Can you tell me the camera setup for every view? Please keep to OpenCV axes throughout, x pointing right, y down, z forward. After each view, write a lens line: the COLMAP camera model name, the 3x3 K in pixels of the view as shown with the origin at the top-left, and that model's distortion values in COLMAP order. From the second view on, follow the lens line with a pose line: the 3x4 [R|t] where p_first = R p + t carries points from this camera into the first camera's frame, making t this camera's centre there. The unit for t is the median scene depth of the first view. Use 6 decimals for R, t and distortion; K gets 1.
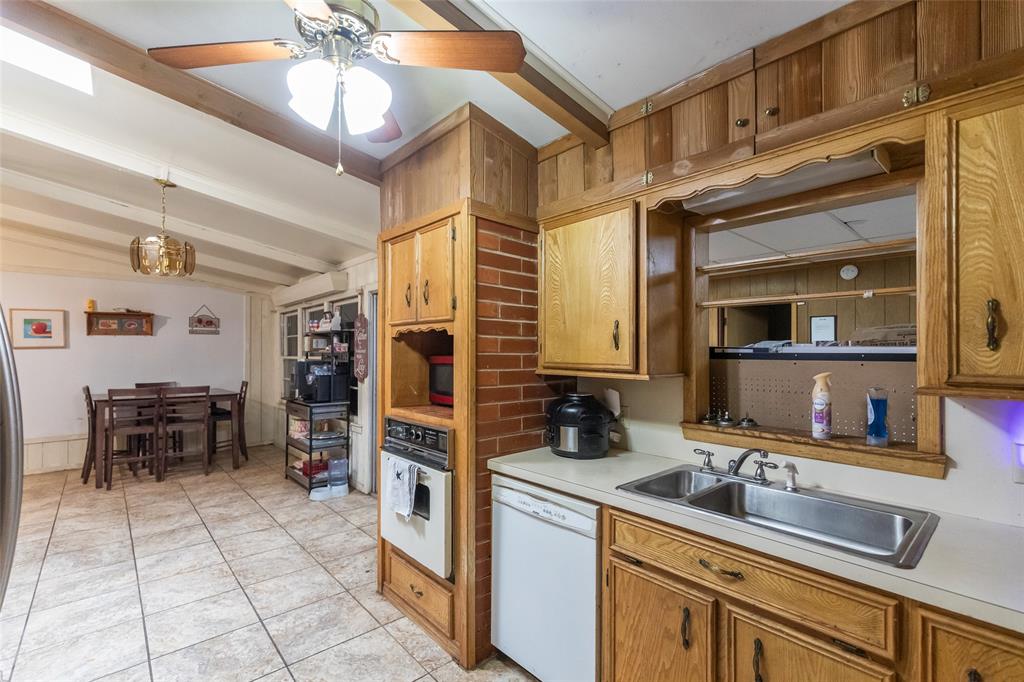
lens RADIAL K [[467.2, 0, 507.9], [0, 467.2, 345.0], [0, 0, 1]] dist [0.008567, -0.002568]
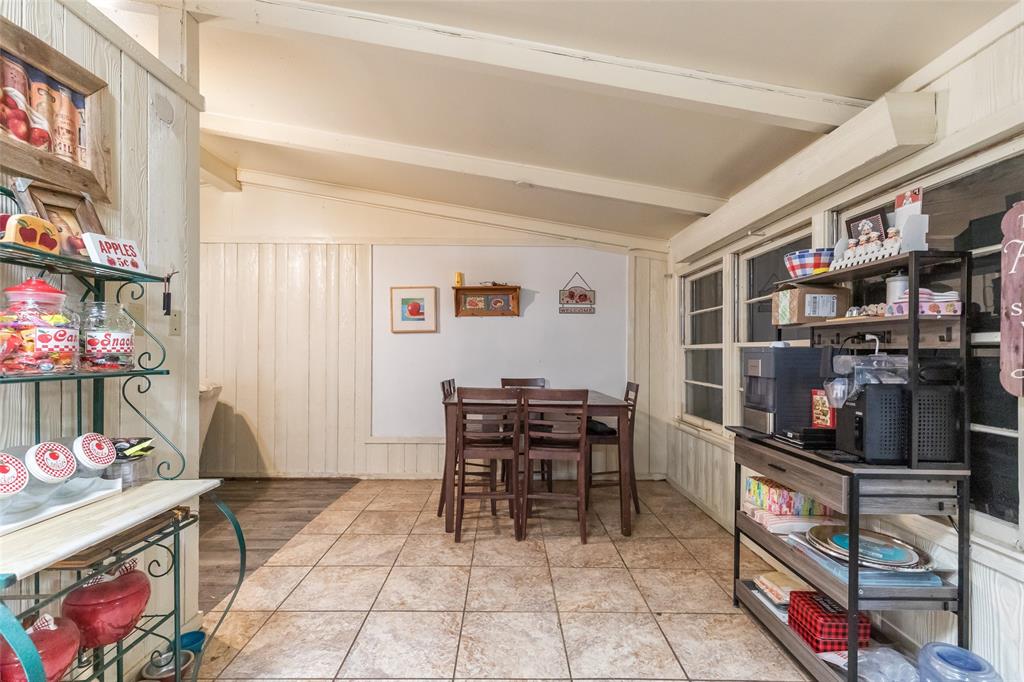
lens RADIAL K [[467.2, 0, 504.2], [0, 467.2, 348.6], [0, 0, 1]] dist [0.008567, -0.002568]
pose [[0.755031, 0.004968, -0.655670, -0.345031], [-0.000207, 0.999973, 0.007339, 0.032686], [0.655689, -0.005406, 0.755012, 0.507905]]
